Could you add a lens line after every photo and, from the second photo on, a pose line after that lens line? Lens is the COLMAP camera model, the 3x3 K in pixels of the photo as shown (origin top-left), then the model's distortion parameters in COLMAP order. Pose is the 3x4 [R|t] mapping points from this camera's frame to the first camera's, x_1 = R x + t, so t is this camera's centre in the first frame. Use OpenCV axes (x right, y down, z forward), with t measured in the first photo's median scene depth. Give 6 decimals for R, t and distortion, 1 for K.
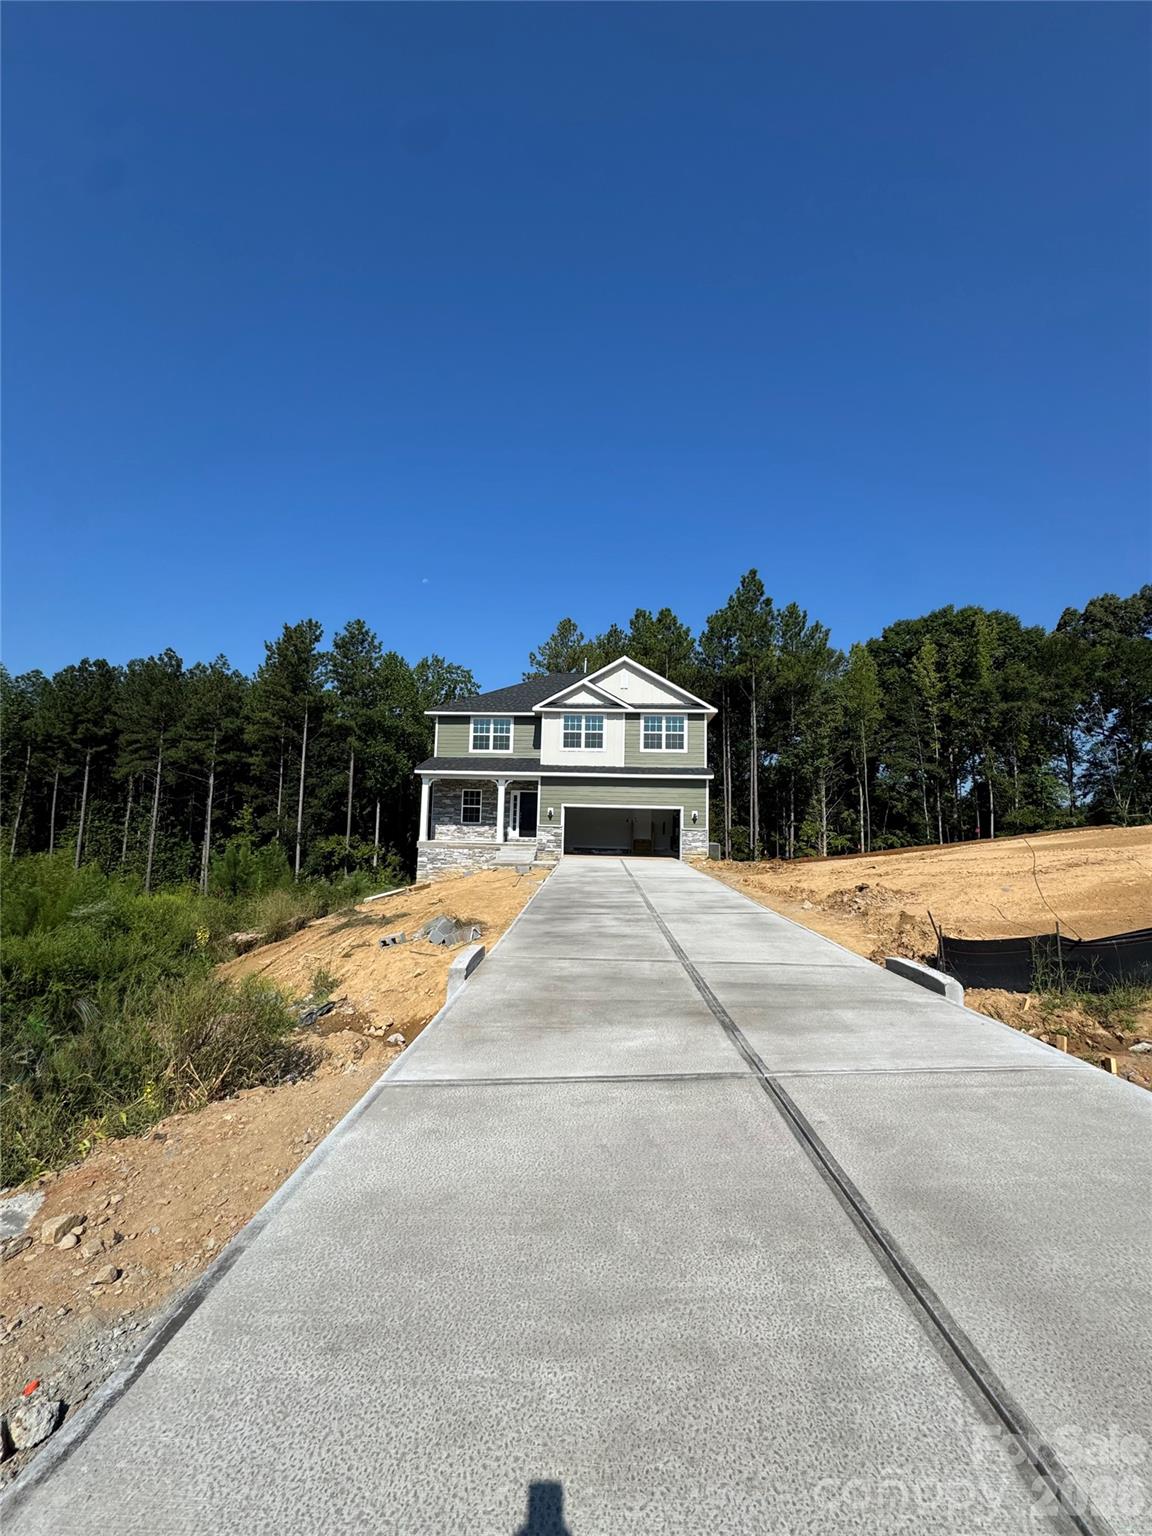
lens RADIAL K [[616.1, 0, 576.0], [0, 616.1, 768.0], [0, 0, 1]] dist [-0.003967, 0.000010]
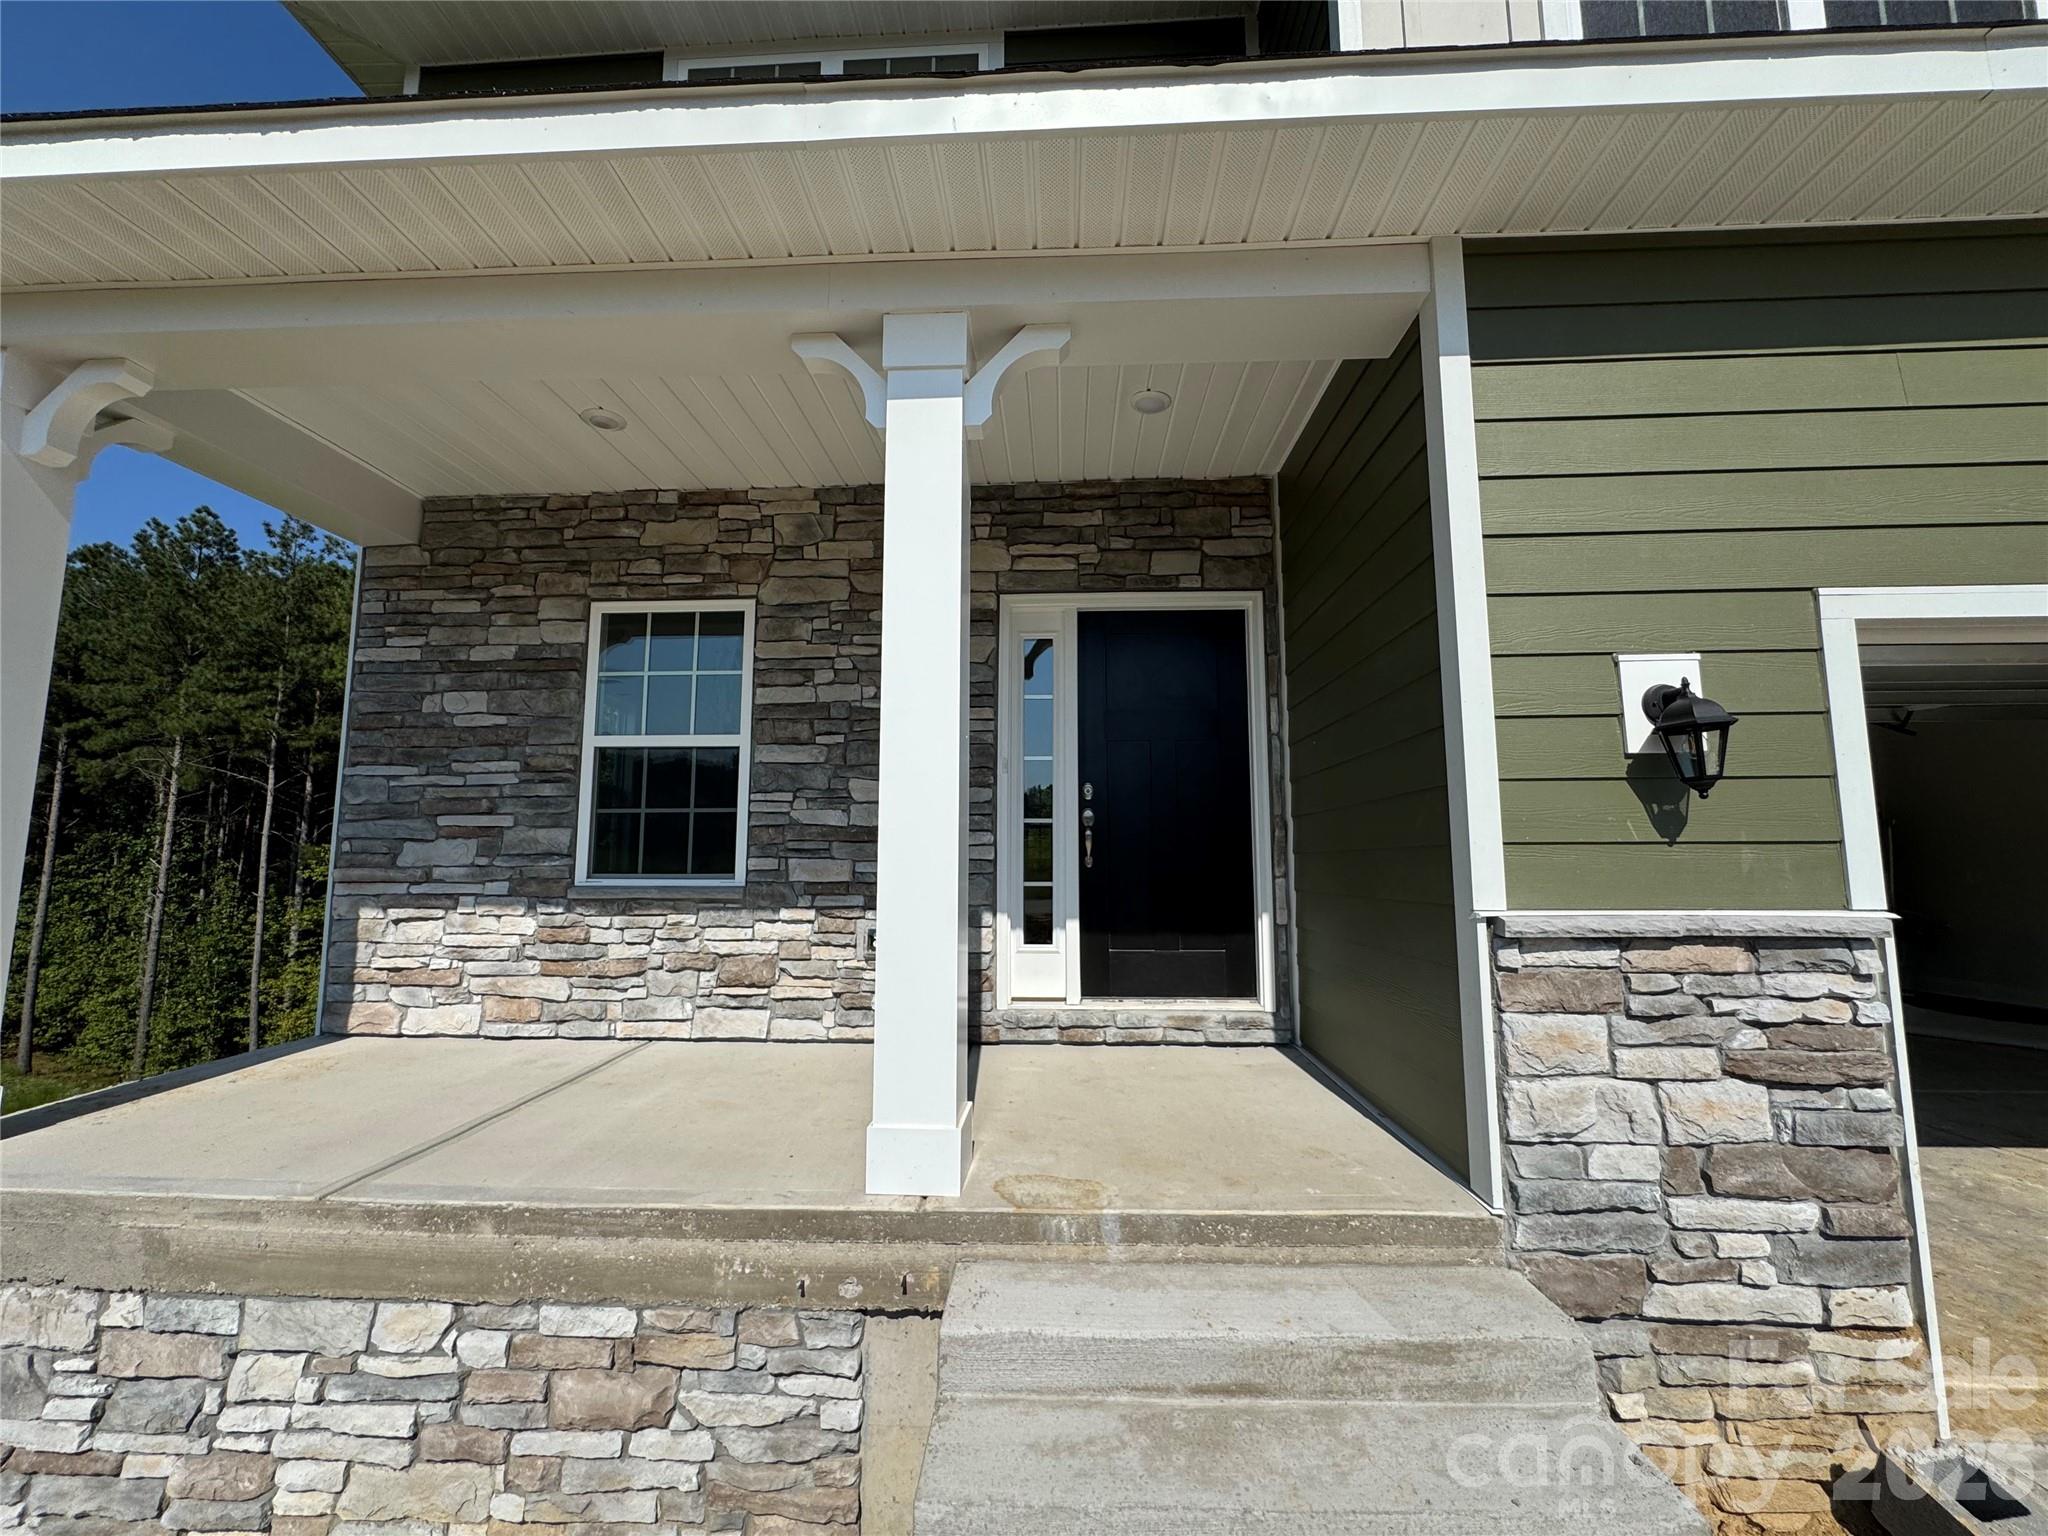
lens RADIAL K [[821.5, 0, 1024.0], [0, 821.5, 768.0], [0, 0, 1]] dist [-0.003967, 0.000010]
pose [[0.999591, -0.024771, 0.014274, -0.103591], [0.024969, 0.999592, -0.013876, 0.070785], [-0.013924, 0.014227, 0.999802, 0.838775]]
